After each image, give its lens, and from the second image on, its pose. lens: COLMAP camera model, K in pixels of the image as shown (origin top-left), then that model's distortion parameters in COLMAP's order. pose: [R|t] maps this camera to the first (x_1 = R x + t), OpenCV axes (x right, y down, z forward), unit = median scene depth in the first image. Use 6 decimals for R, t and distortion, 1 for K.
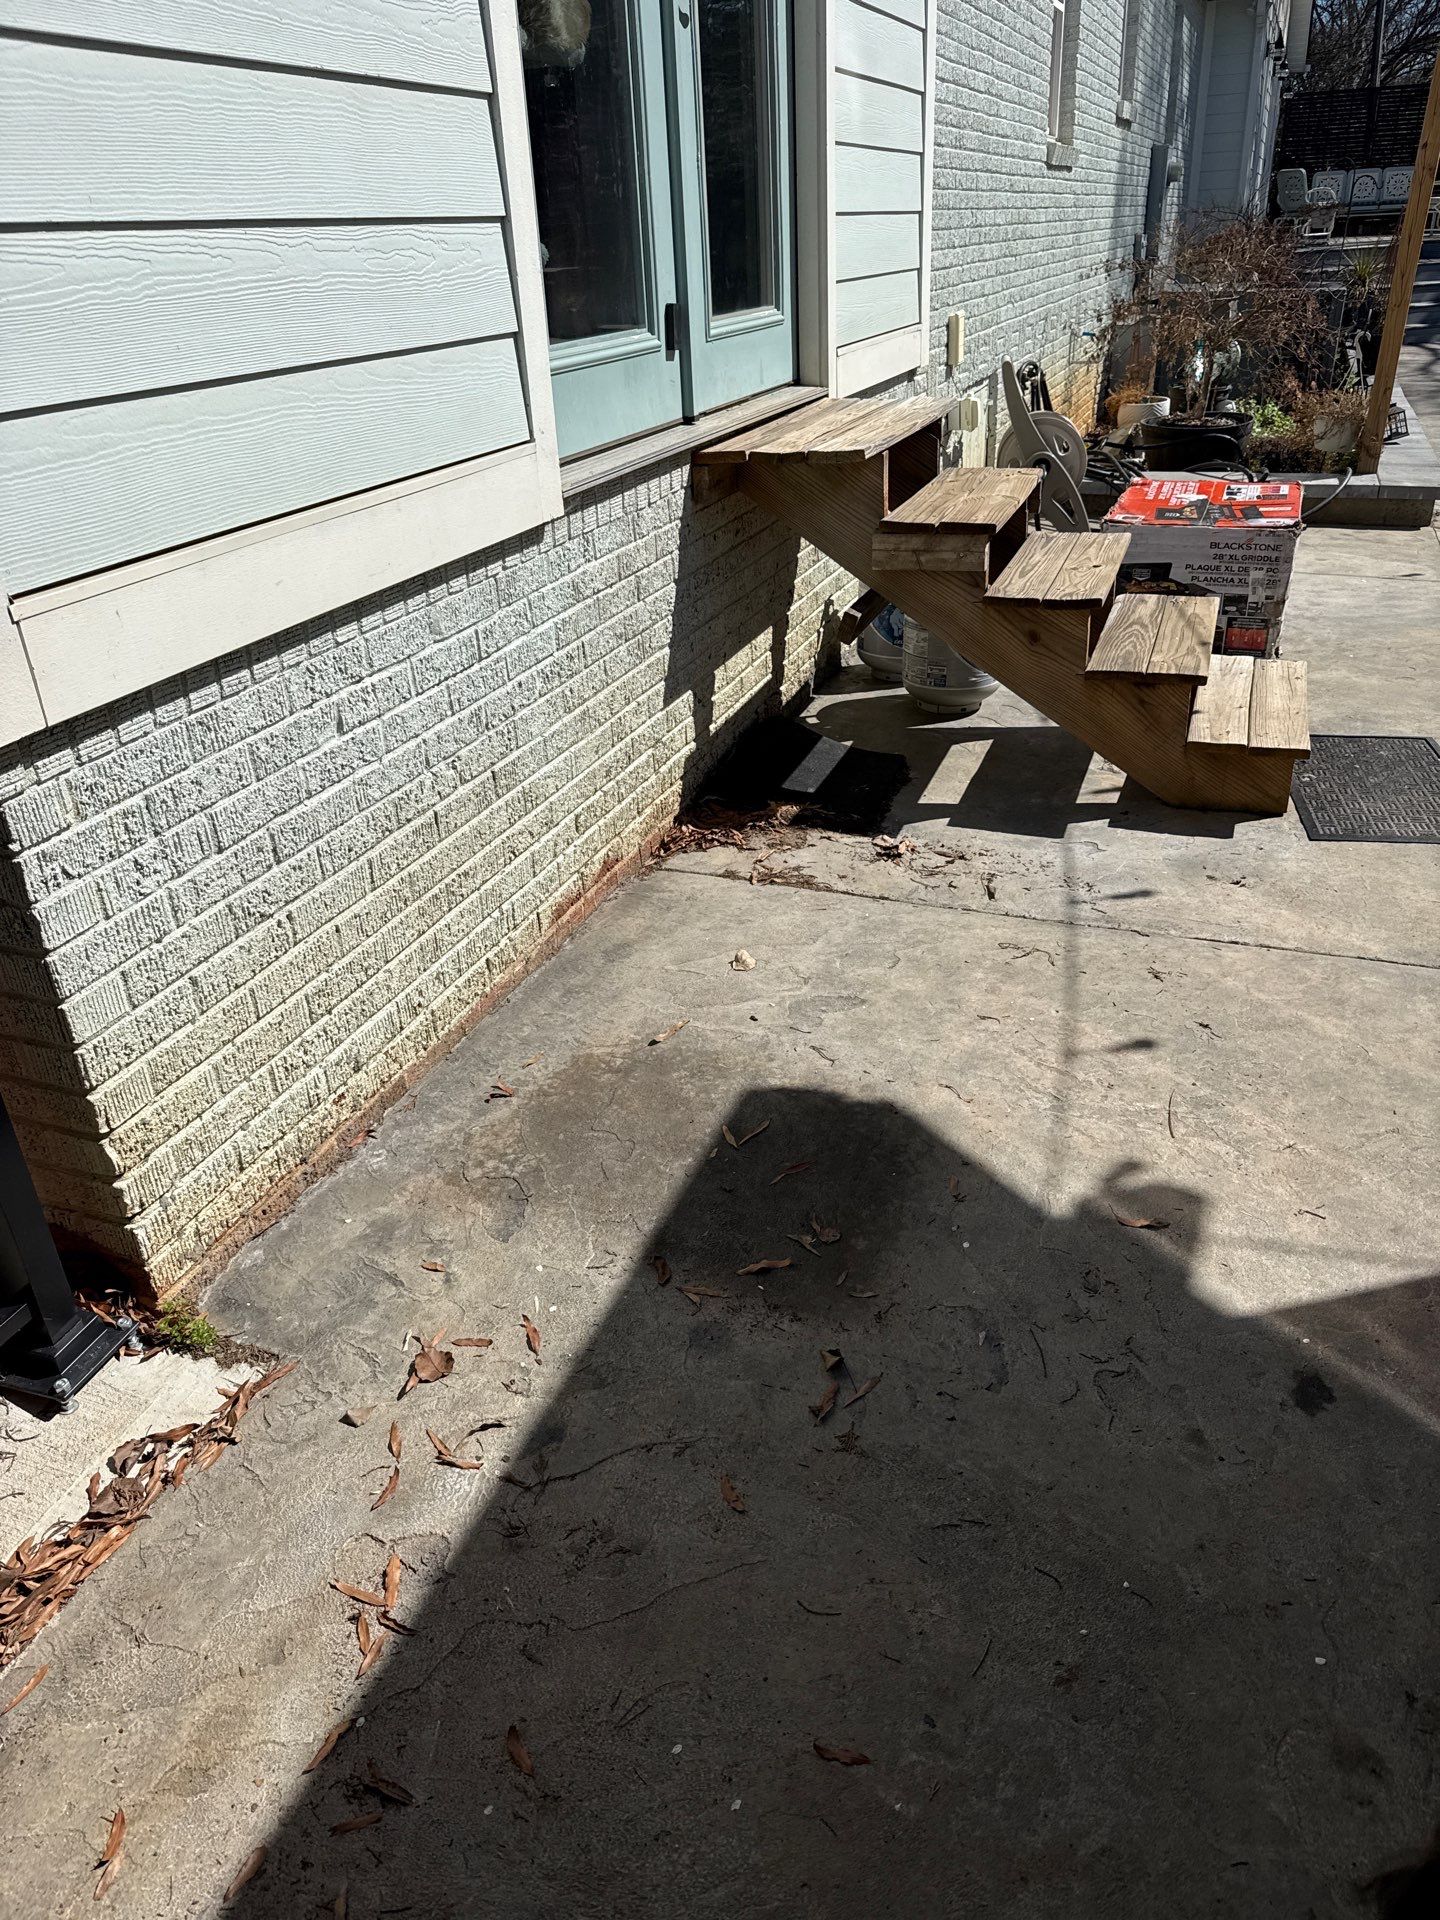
lens RADIAL K [[1342.1, 0, 720.0], [0, 1342.1, 960.0], [0, 0, 1]] dist [0.000335, -0.001471]
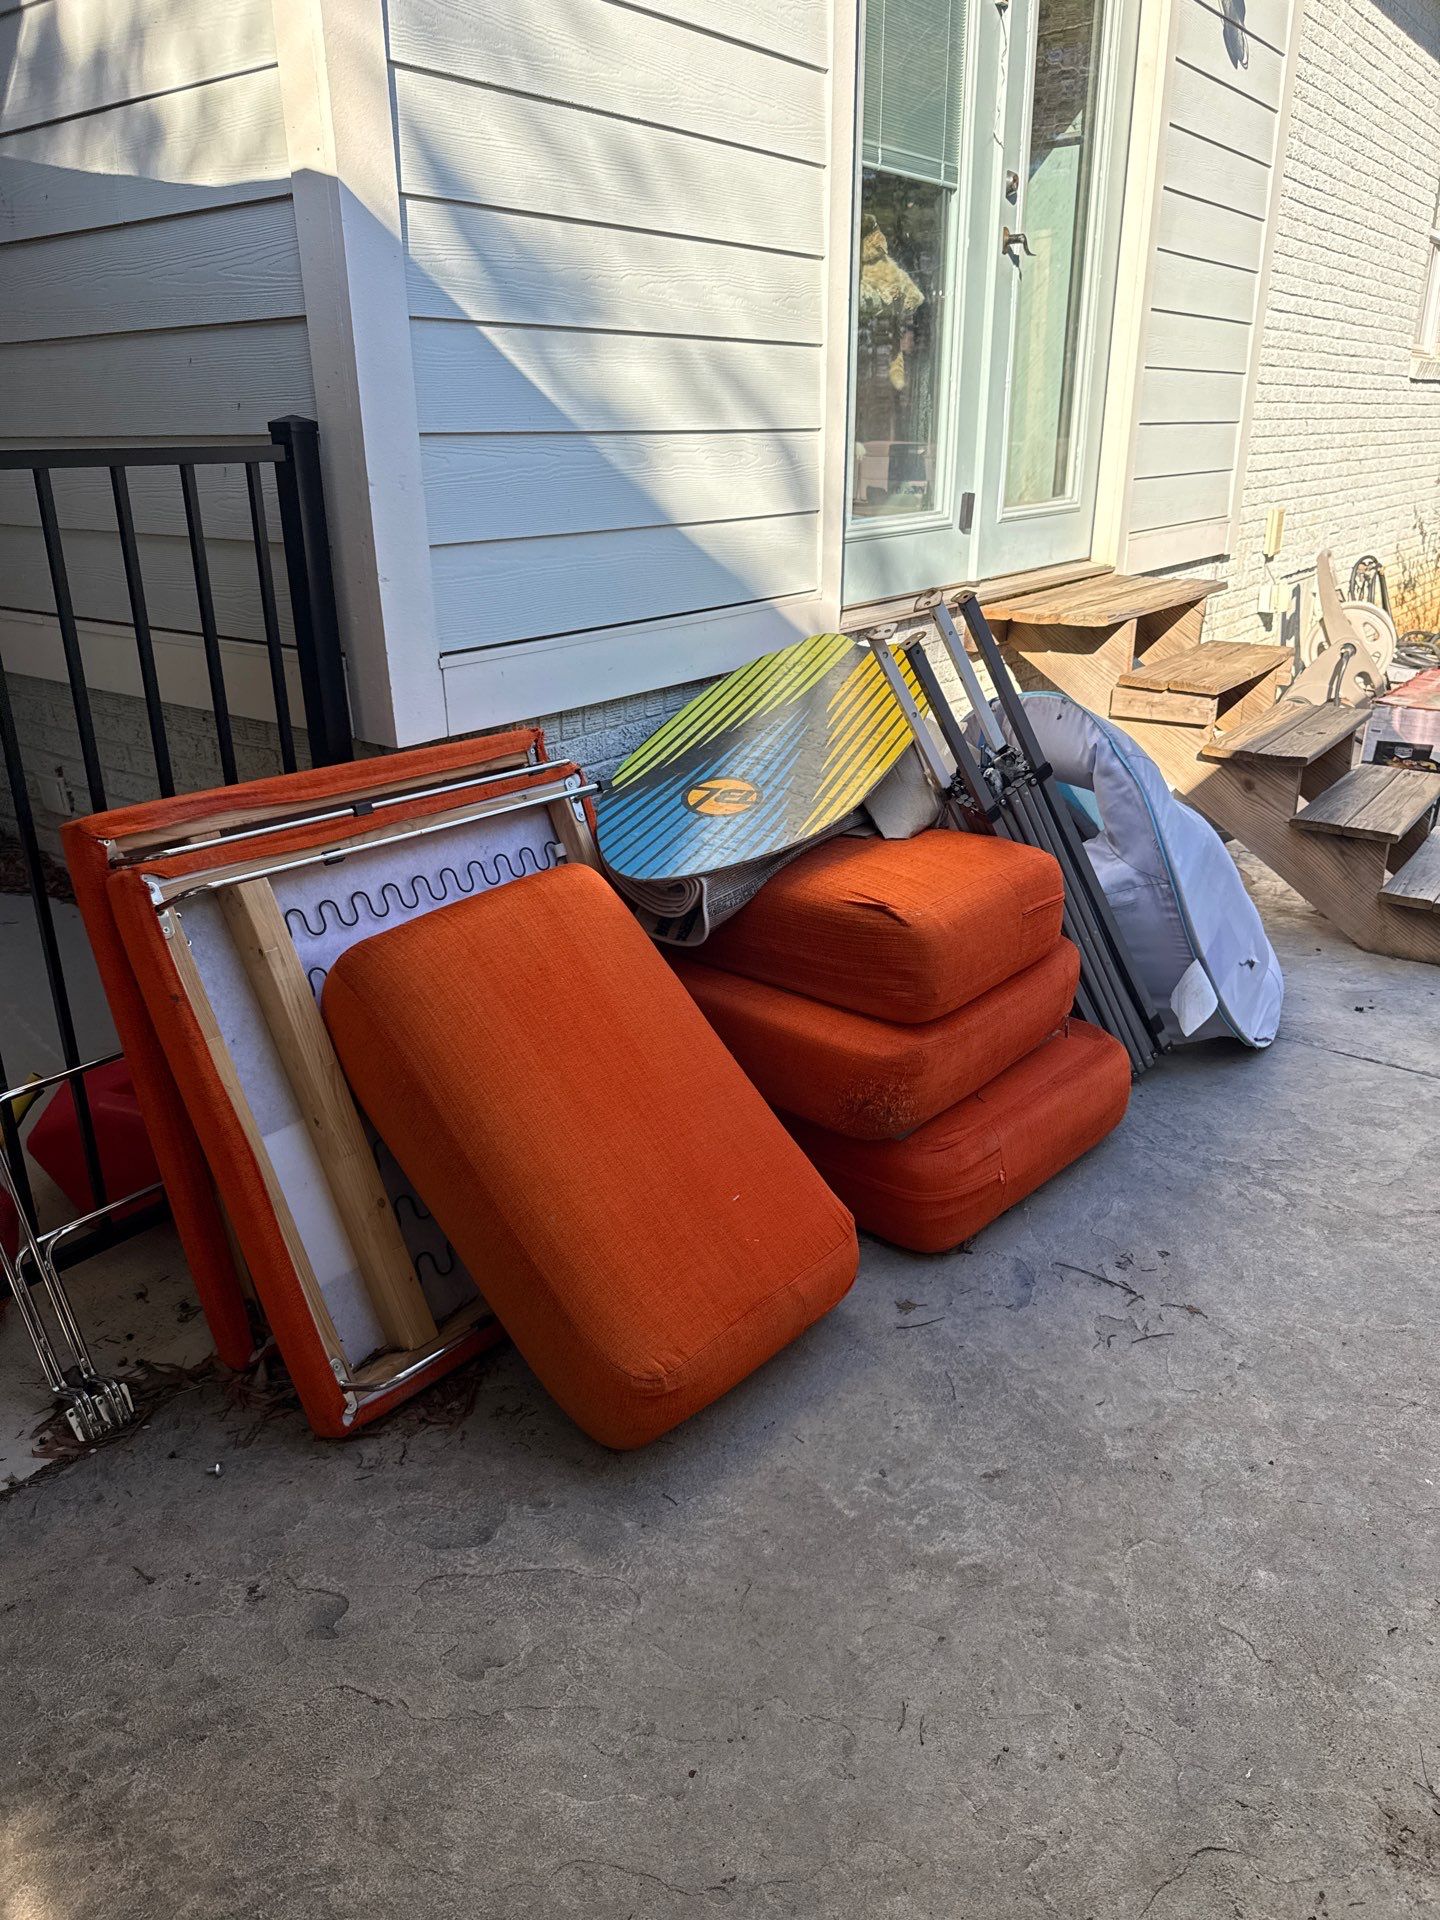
lens RADIAL K [[1342.1, 0, 720.0], [0, 1342.1, 960.0], [0, 0, 1]] dist [0.000335, -0.001471]
pose [[0.957536, 0.141609, -0.251141, 0.113374], [-0.166889, 0.982536, -0.082289, 0.076239], [0.235102, 0.120707, 0.964446, -0.197157]]
